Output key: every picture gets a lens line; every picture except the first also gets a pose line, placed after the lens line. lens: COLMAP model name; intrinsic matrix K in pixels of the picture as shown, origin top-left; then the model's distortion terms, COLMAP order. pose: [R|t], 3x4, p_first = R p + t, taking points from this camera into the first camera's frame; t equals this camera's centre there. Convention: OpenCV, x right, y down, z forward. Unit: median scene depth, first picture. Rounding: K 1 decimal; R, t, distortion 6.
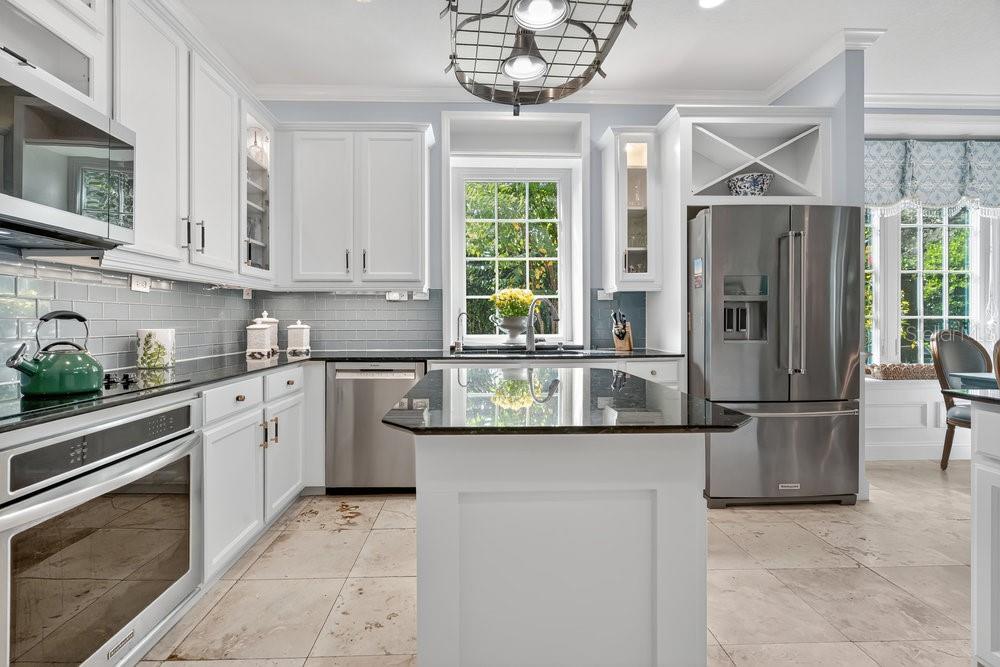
lens RADIAL K [[423.0, 0, 523.6], [0, 423.0, 322.7], [0, 0, 1]] dist [-0.003160, 0.000248]
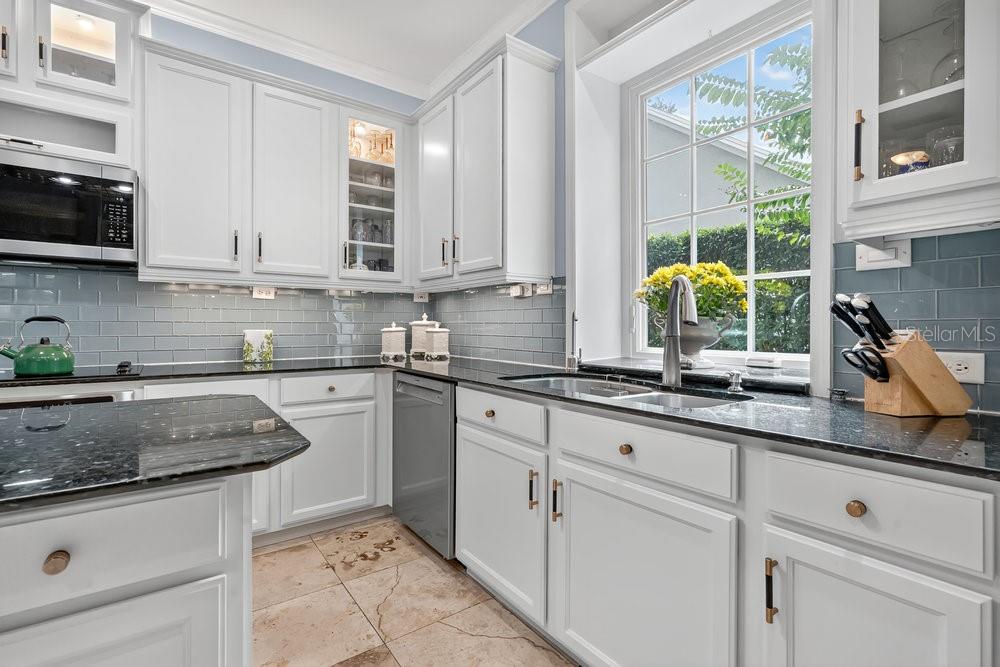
lens RADIAL K [[461.9, 0, 495.6], [0, 461.9, 327.9], [0, 0, 1]] dist [-0.008174, 0.001225]
pose [[0.548335, 0.008467, -0.836216, 0.471868], [-0.006319, 0.999962, 0.005981, -0.002481], [0.836235, 0.002004, 0.548367, 0.684700]]
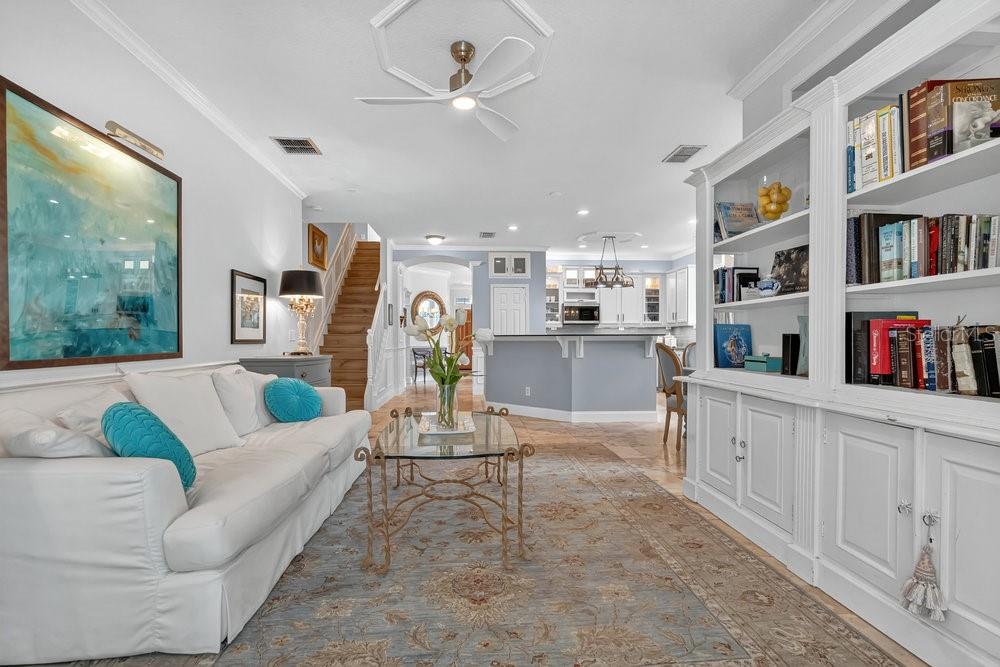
lens RADIAL K [[461.9, 0, 508.5], [0, 461.9, 338.5], [0, 0, 1]] dist [-0.008174, 0.001225]
pose [[0.048359, 0.007244, -0.998804, 3.164981], [-0.004289, 0.999966, 0.007045, -0.013228], [0.998821, 0.003943, 0.048388, -0.337663]]
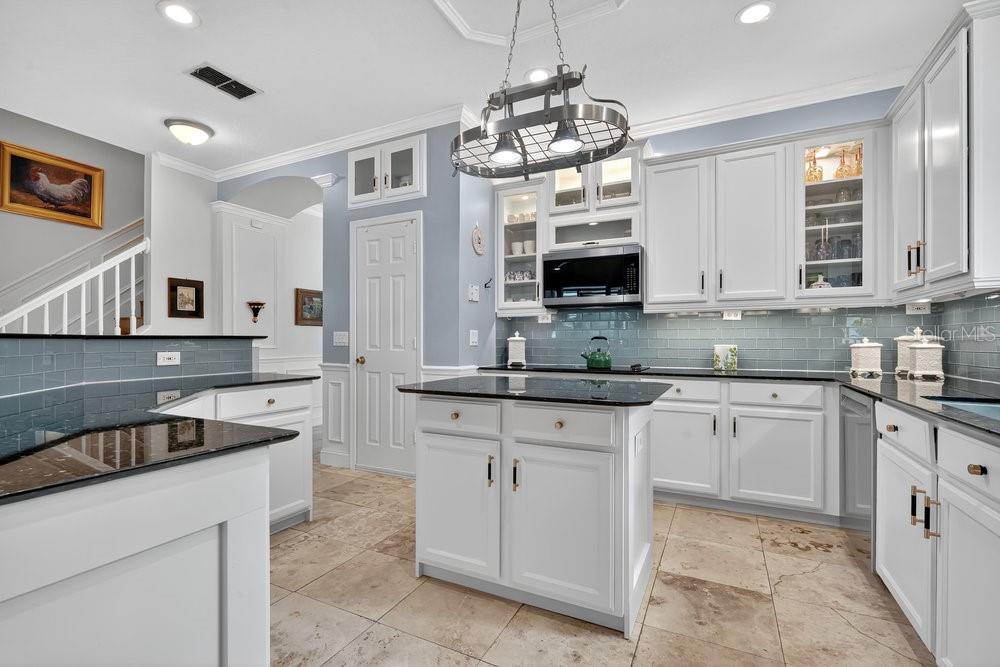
lens RADIAL K [[461.9, 0, 493.3], [0, 461.9, 341.0], [0, 0, 1]] dist [-0.008174, 0.001225]
pose [[-0.488785, 0.001821, -0.872402, 0.789115], [-0.000630, 0.999997, 0.002440, -0.002245], [0.872404, 0.001742, -0.488782, 0.874453]]
